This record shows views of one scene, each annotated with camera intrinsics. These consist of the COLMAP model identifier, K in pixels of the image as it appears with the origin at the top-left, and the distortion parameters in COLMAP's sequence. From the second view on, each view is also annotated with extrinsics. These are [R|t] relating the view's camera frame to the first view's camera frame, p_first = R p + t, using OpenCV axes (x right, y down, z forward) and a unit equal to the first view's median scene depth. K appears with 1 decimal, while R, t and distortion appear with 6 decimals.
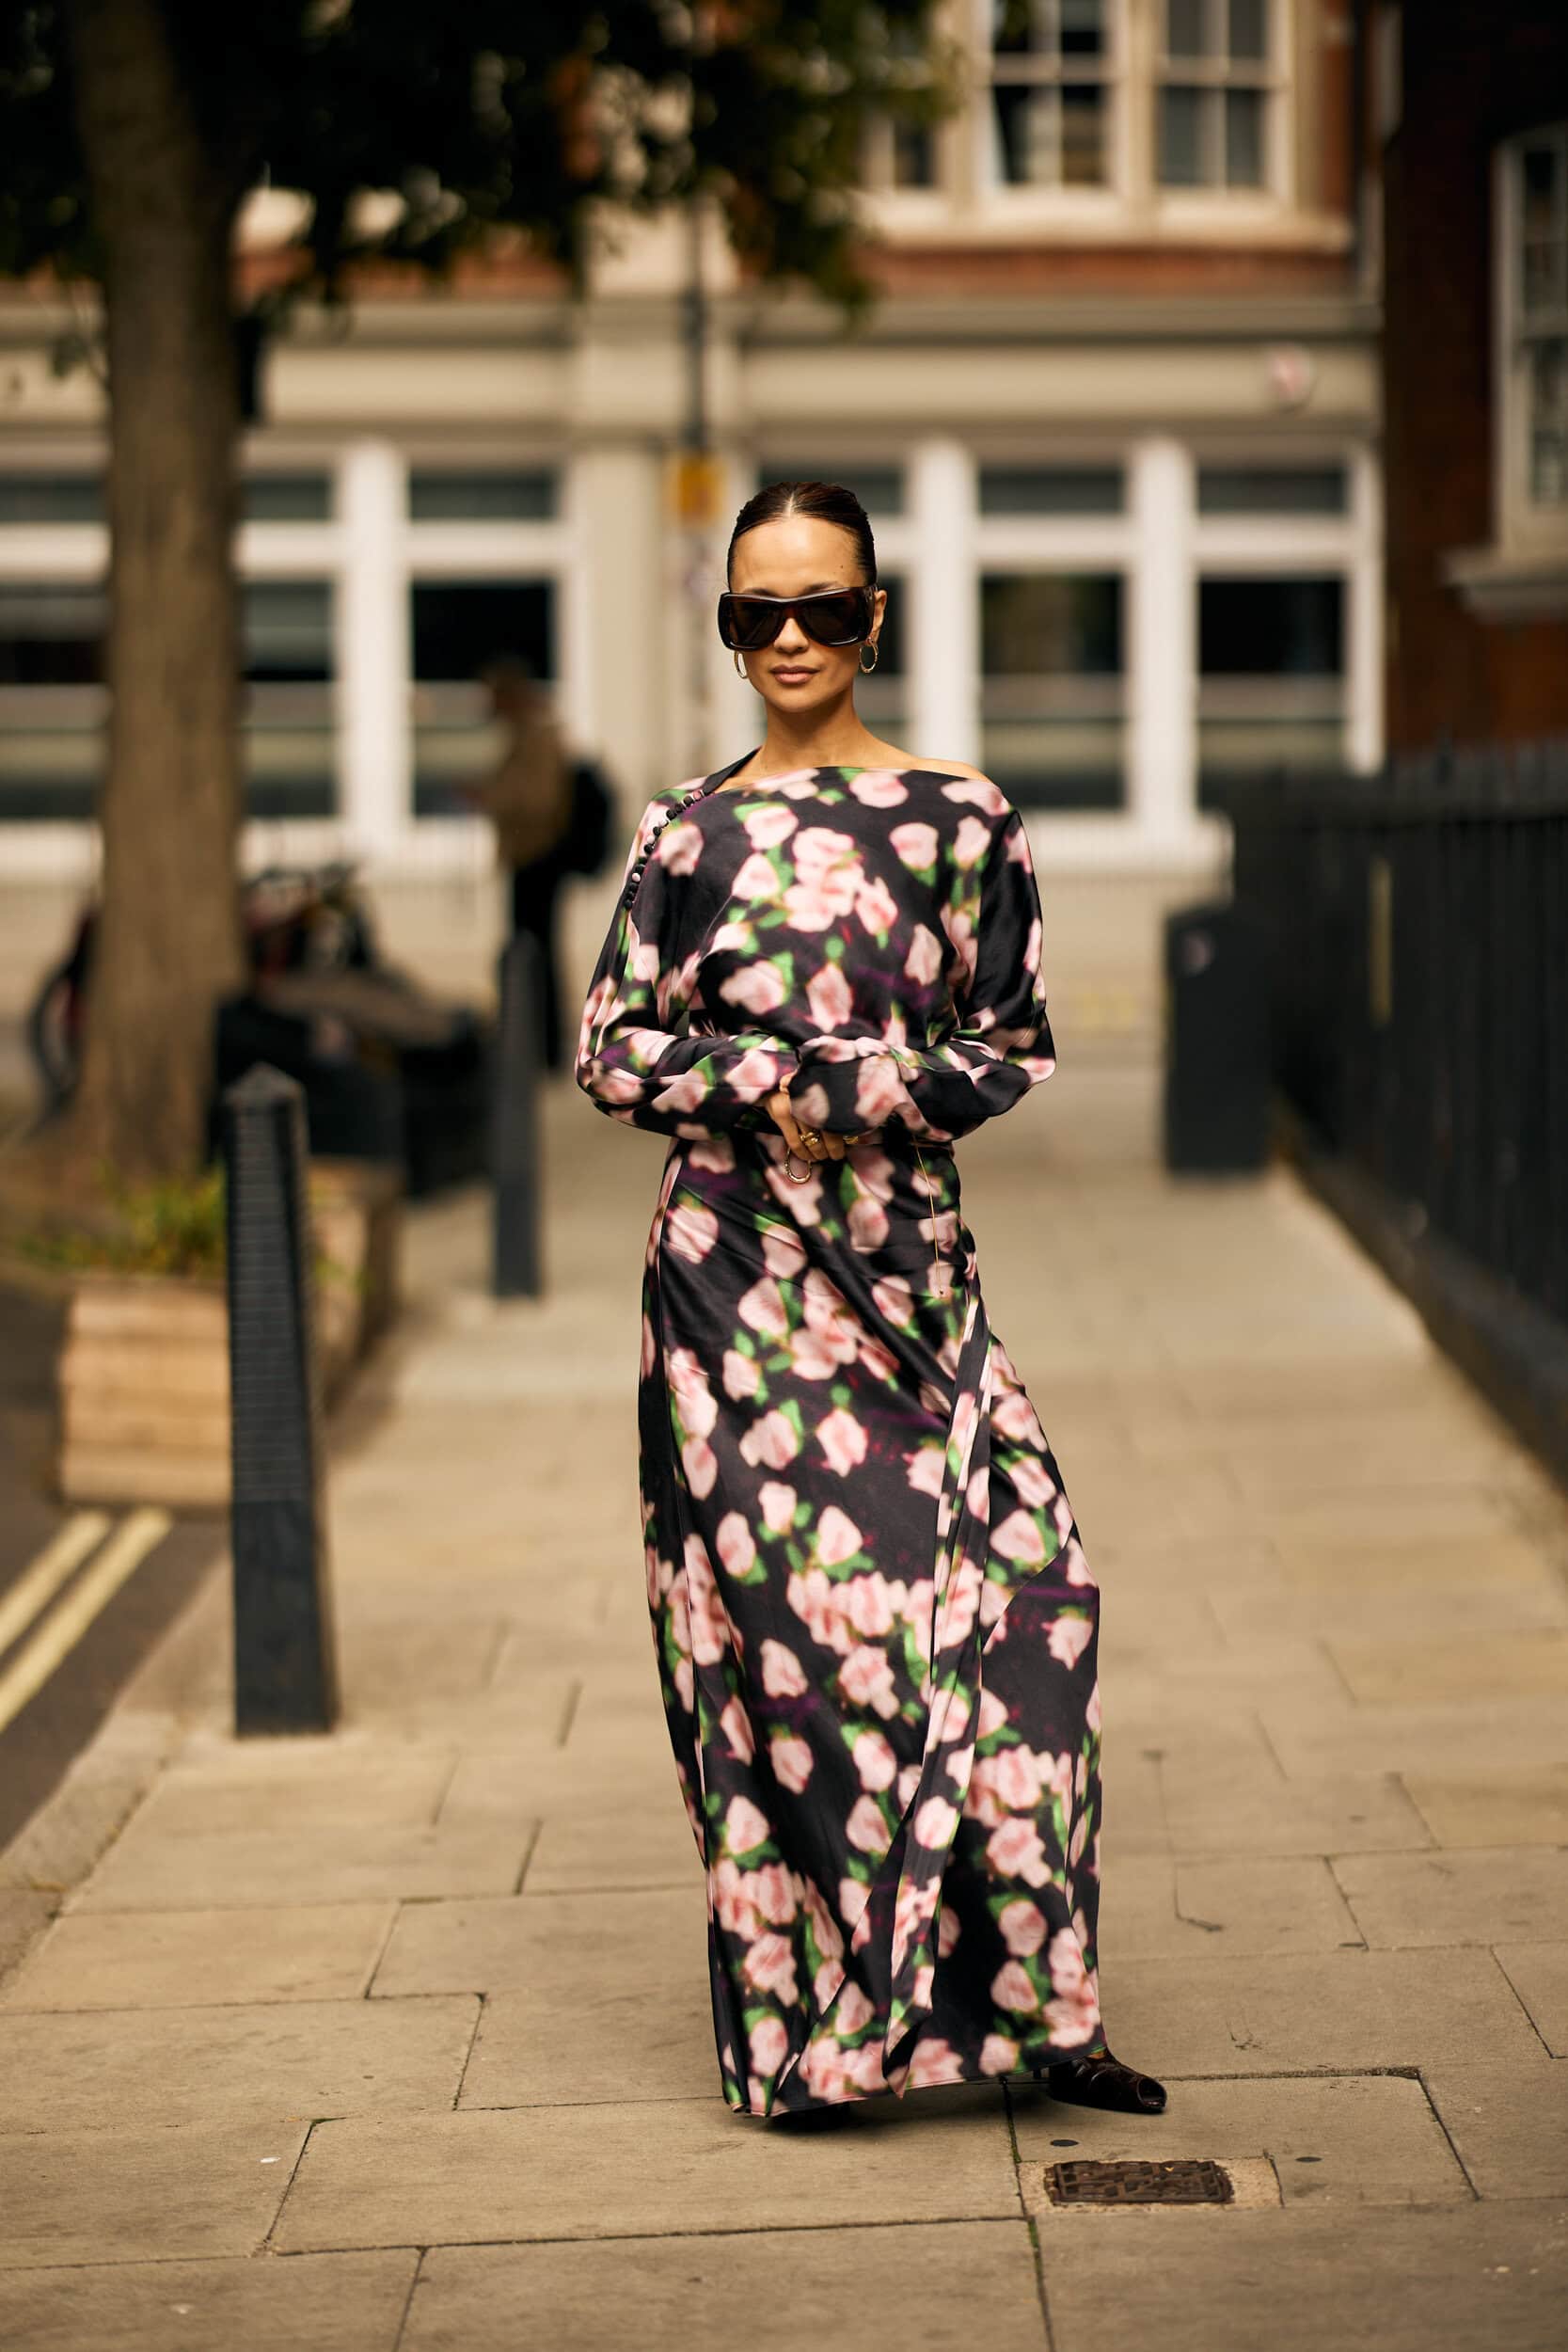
lens RADIAL K [[6050.4, 0, 779.0], [0, 6050.4, 1174.4], [0, 0, 1]] dist [0.031944, 0.000000]
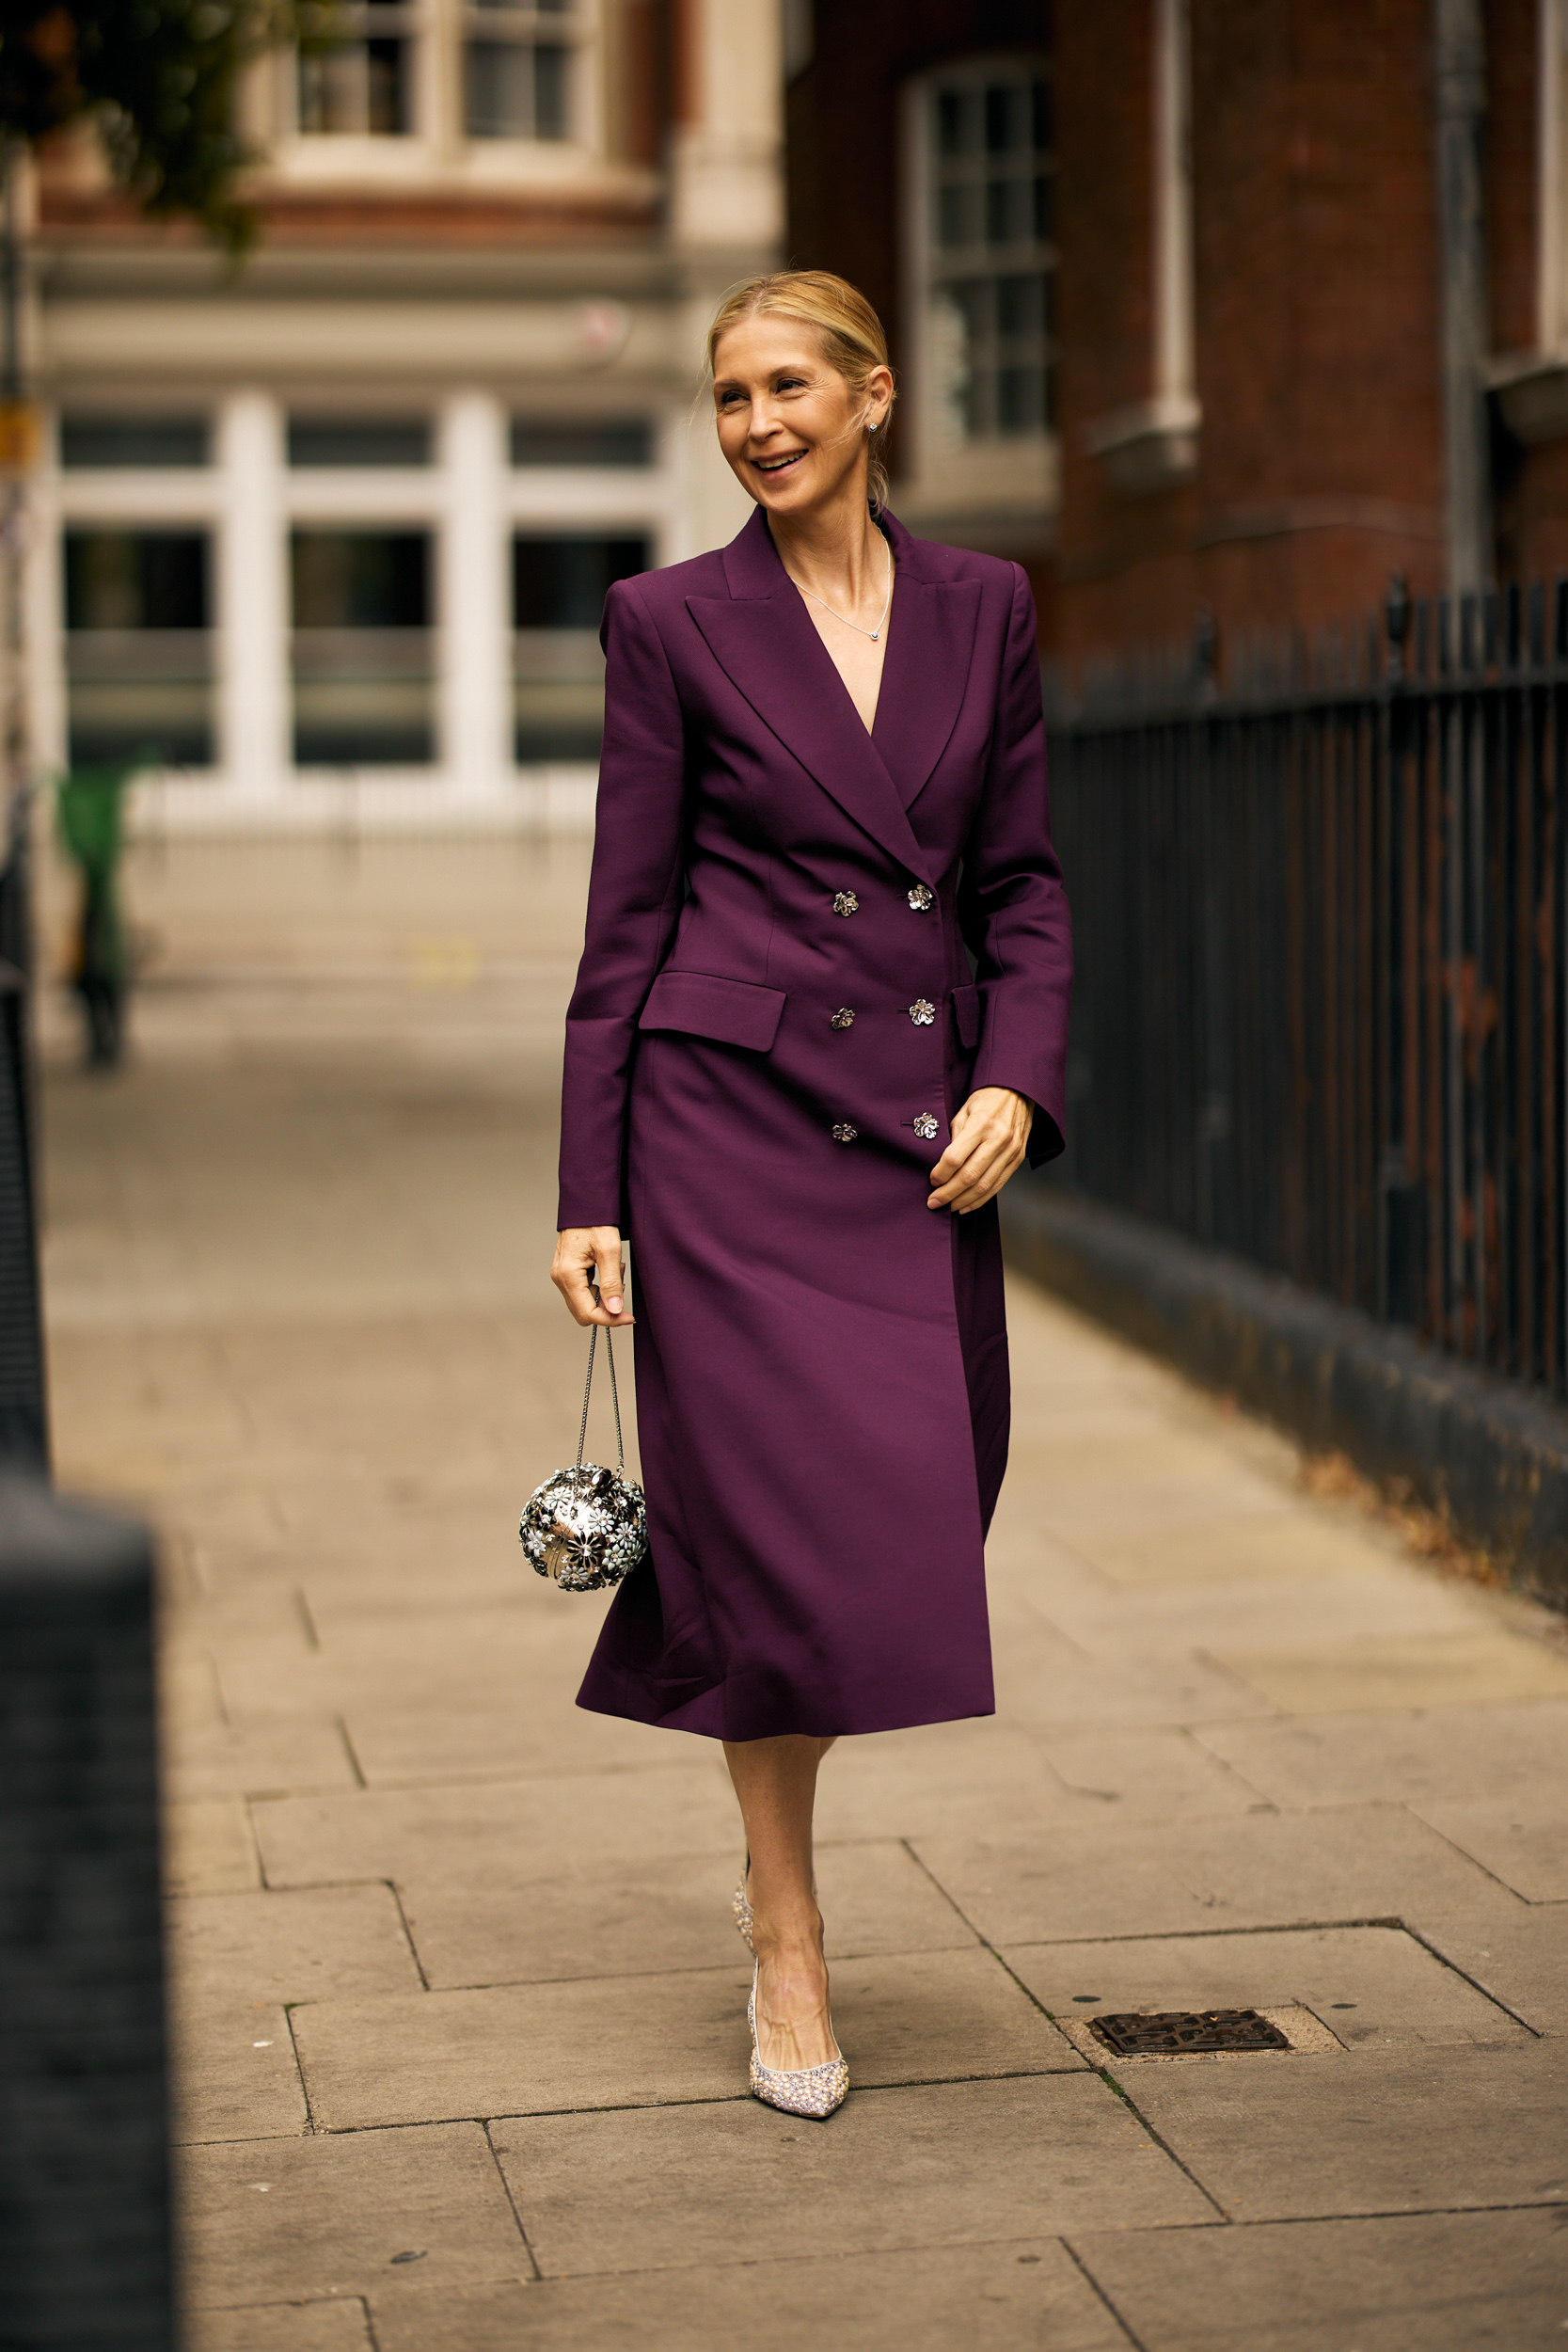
lens RADIAL K [[6050.4, 0, 789.3], [0, 6050.4, 1177.0], [0, 0, 1]] dist [0.031944, 0.000000]
pose [[0.990513, -0.011576, 0.136929, -0.128379], [0.011028, 0.999928, 0.004757, 0.019909], [-0.136975, -0.003202, 0.990569, 0.028933]]
